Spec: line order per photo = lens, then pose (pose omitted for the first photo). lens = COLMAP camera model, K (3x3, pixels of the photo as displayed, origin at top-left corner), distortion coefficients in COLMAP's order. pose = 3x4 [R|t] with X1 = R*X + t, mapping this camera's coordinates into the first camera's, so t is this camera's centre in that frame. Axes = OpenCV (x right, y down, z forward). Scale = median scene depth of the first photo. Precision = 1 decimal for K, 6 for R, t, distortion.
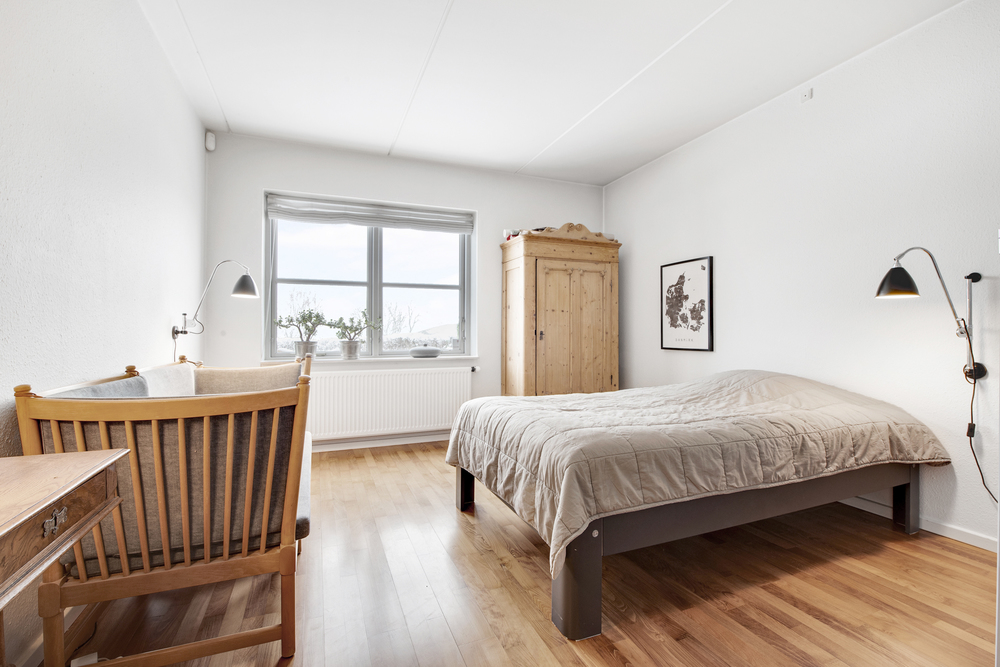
lens RADIAL K [[453.7, 0, 499.2], [0, 453.7, 332.6], [0, 0, 1]] dist [-0.000347, -0.000046]
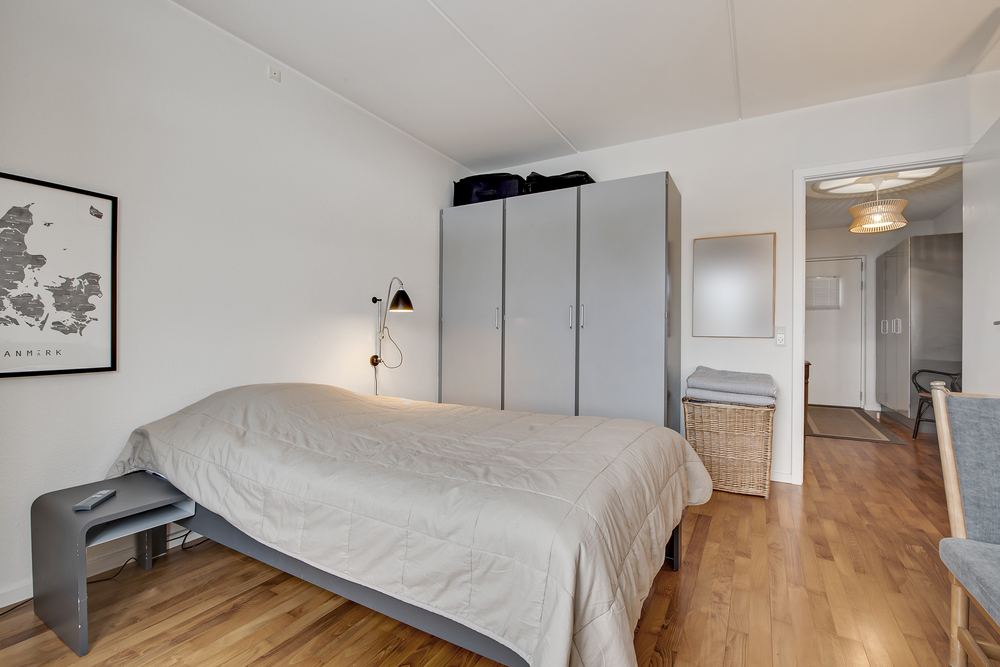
lens RADIAL K [[453.7, 0, 499.3], [0, 453.7, 334.2], [0, 0, 1]] dist [-0.000347, -0.000046]
pose [[-0.609737, -0.003037, 0.792598, -0.241413], [-0.003104, 0.999994, 0.001444, -0.004935], [-0.792598, -0.001580, -0.609743, 0.923325]]
